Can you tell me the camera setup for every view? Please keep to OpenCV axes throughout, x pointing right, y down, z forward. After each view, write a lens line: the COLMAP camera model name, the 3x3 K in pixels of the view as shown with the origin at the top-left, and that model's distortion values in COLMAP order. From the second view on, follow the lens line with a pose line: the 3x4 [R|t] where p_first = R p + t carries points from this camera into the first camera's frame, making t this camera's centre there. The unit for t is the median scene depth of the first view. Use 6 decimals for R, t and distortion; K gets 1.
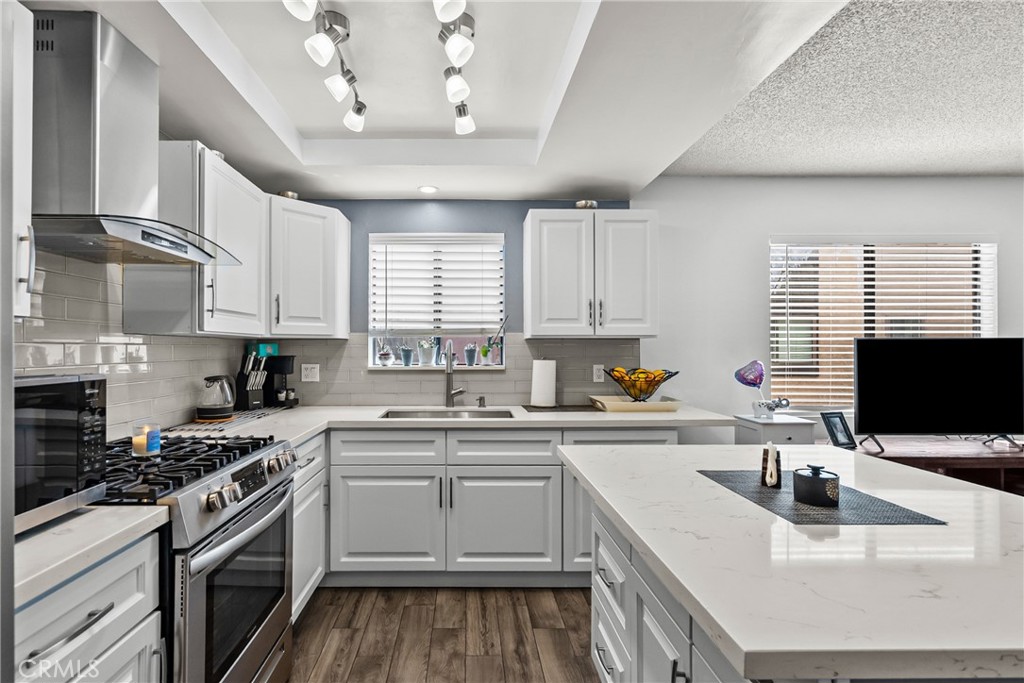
lens RADIAL K [[498.6, 0, 506.7], [0, 498.6, 342.3], [0, 0, 1]] dist [0.003238, 0.000194]
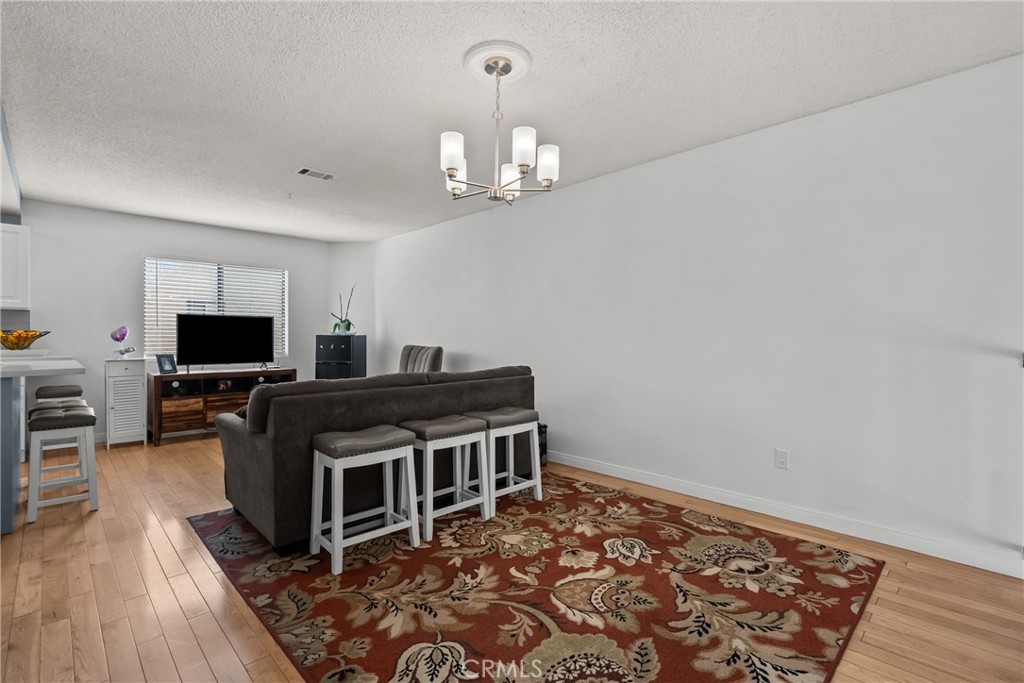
lens RADIAL K [[465.8, 0, 505.5], [0, 465.8, 338.2], [0, 0, 1]] dist [-0.000259, 0.000850]
pose [[0.720574, -0.001952, 0.693375, 0.345281], [-0.013215, 0.999776, 0.016547, 0.034157], [-0.693252, -0.021086, 0.720387, -1.038861]]
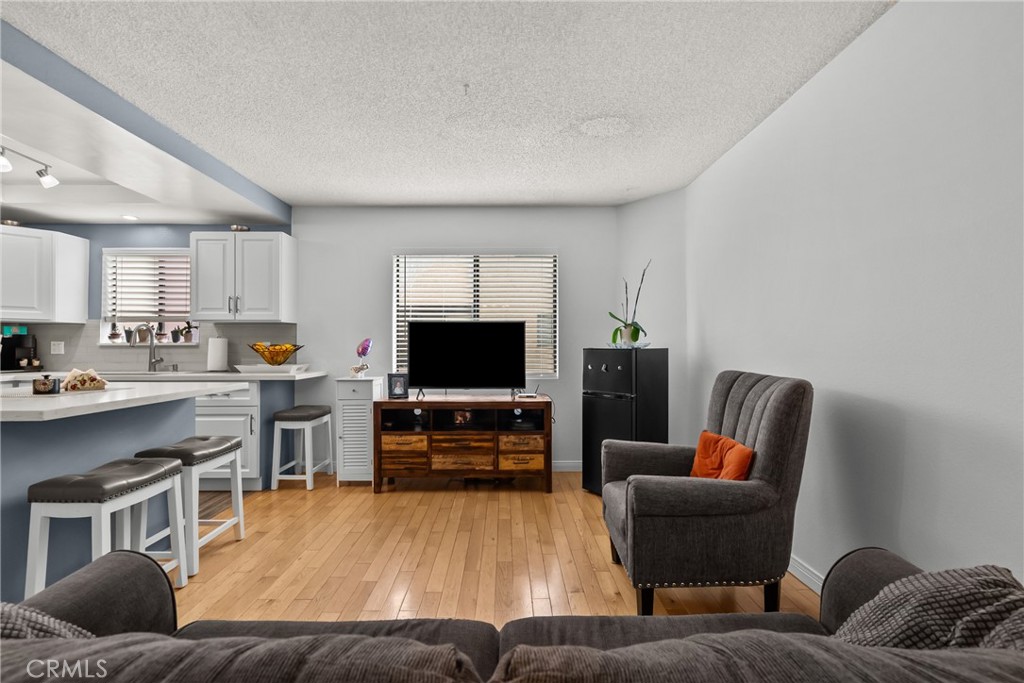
lens RADIAL K [[465.8, 0, 509.9], [0, 465.8, 344.1], [0, 0, 1]] dist [-0.000259, 0.000850]
pose [[1.000000, -0.000369, 0.000159, 0.918736], [0.000367, 0.999964, 0.008478, 0.042190], [-0.000162, -0.008478, 0.999964, -0.323982]]
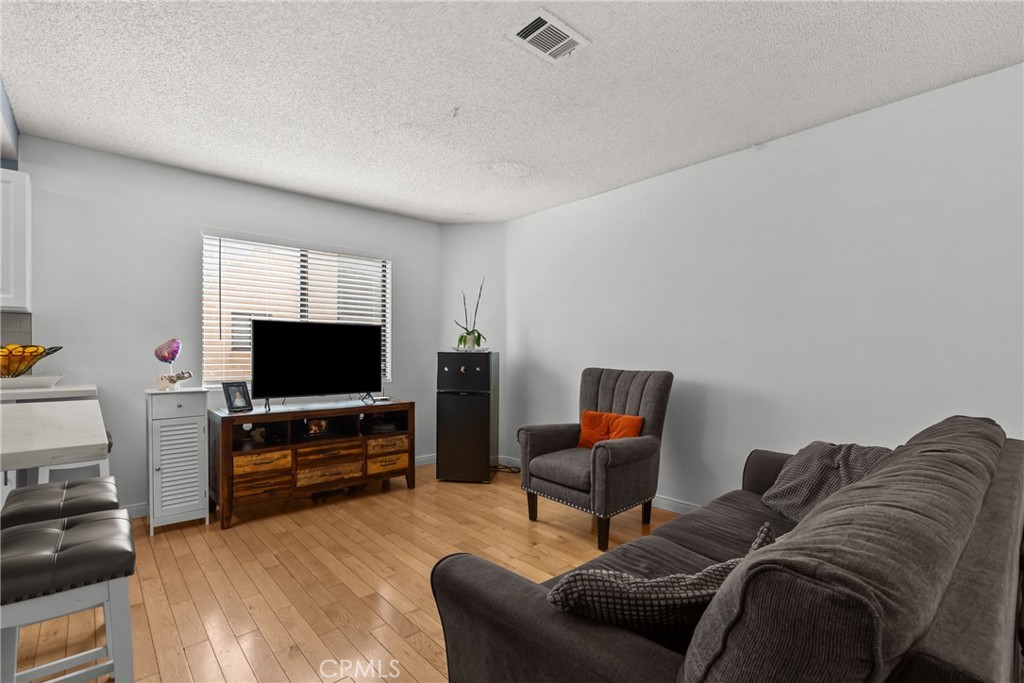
lens RADIAL K [[465.8, 0, 498.3], [0, 465.8, 354.9], [0, 0, 1]] dist [-0.000259, 0.000850]
pose [[0.756300, -0.001803, 0.654222, 0.377651], [-0.011761, 0.999797, 0.016351, 0.047659], [-0.654119, -0.020060, 0.756125, -0.237624]]
